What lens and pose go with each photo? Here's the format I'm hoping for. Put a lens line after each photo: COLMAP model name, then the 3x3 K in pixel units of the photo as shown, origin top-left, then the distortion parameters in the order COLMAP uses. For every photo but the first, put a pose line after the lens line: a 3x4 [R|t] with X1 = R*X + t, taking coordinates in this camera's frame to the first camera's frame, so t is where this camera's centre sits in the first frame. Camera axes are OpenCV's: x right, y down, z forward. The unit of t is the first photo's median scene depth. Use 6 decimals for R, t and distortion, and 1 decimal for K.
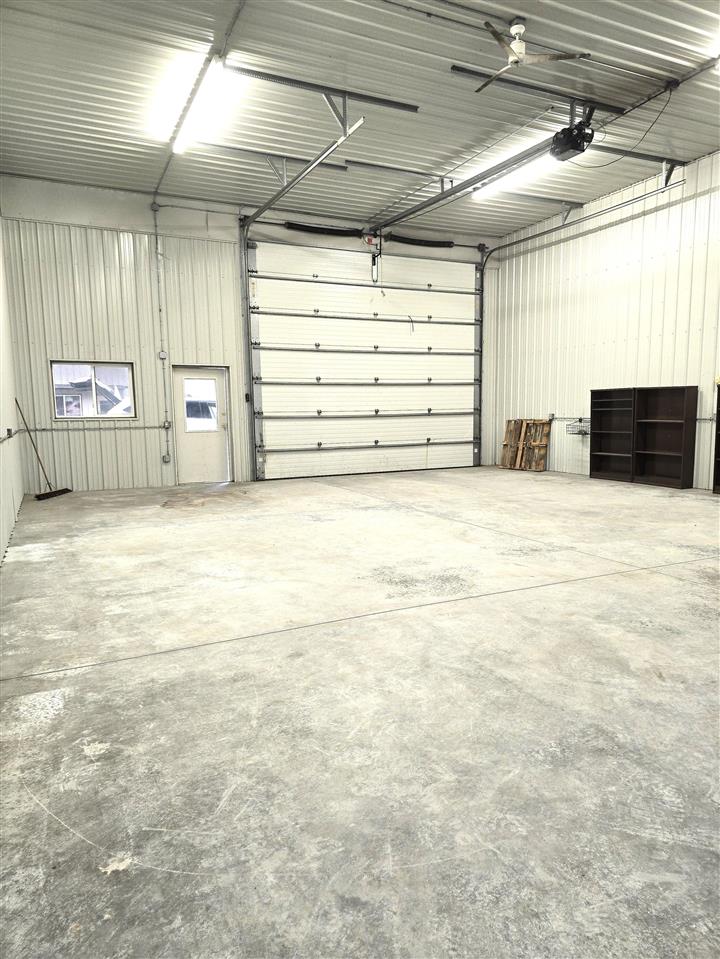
lens RADIAL K [[609.9, 0, 359.5], [0, 609.9, 476.5], [0, 0, 1]] dist [0.043583, -0.027867]
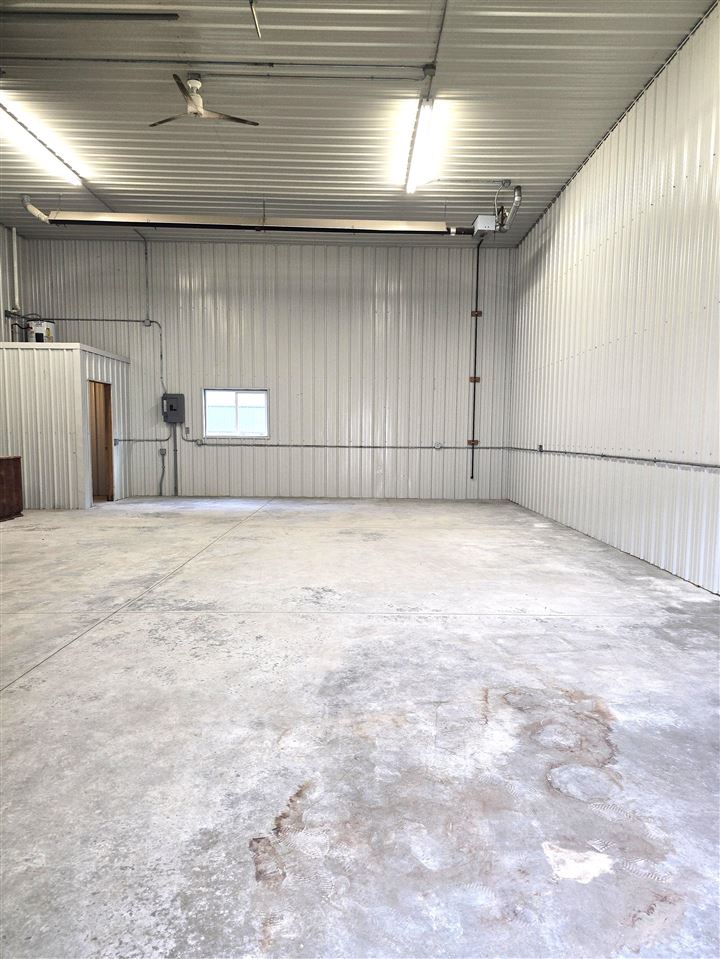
lens RADIAL K [[609.9, 0, 359.9], [0, 609.9, 483.5], [0, 0, 1]] dist [0.043583, -0.027867]
pose [[0.892557, 0.068614, -0.445685, 0.286524], [-0.080048, 0.996767, -0.006855, -0.013720], [0.443774, 0.041795, 0.895164, 0.054180]]
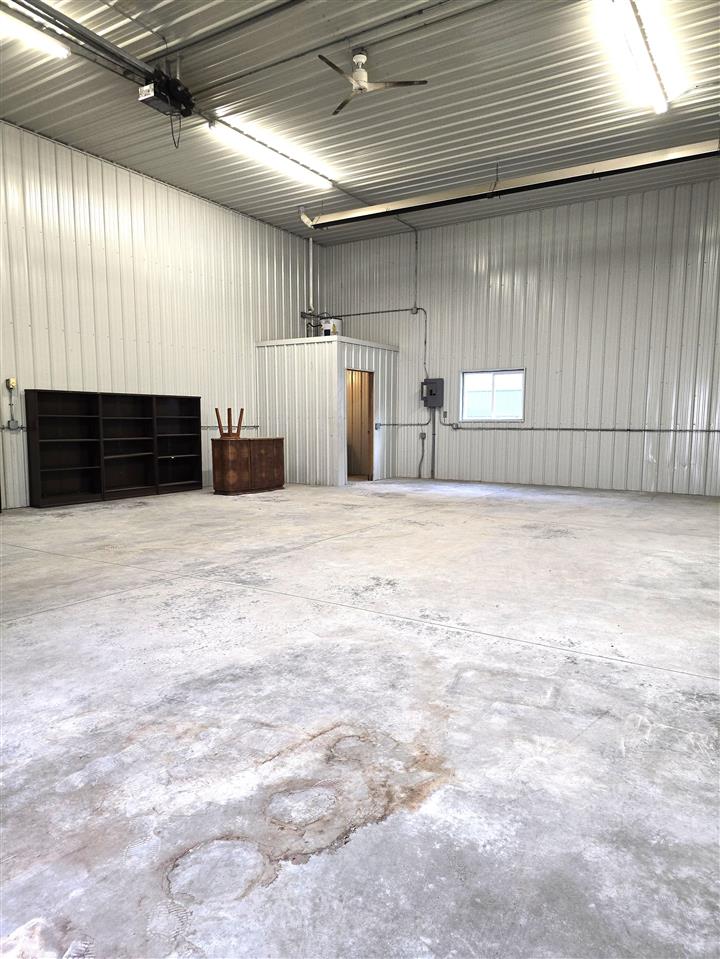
lens RADIAL K [[609.9, 0, 366.6], [0, 609.9, 485.8], [0, 0, 1]] dist [0.043583, -0.027867]
pose [[0.533410, 0.120044, -0.837295, 0.373369], [-0.110417, 0.991290, 0.071780, -0.025936], [0.838619, 0.054163, 0.542018, 0.176818]]
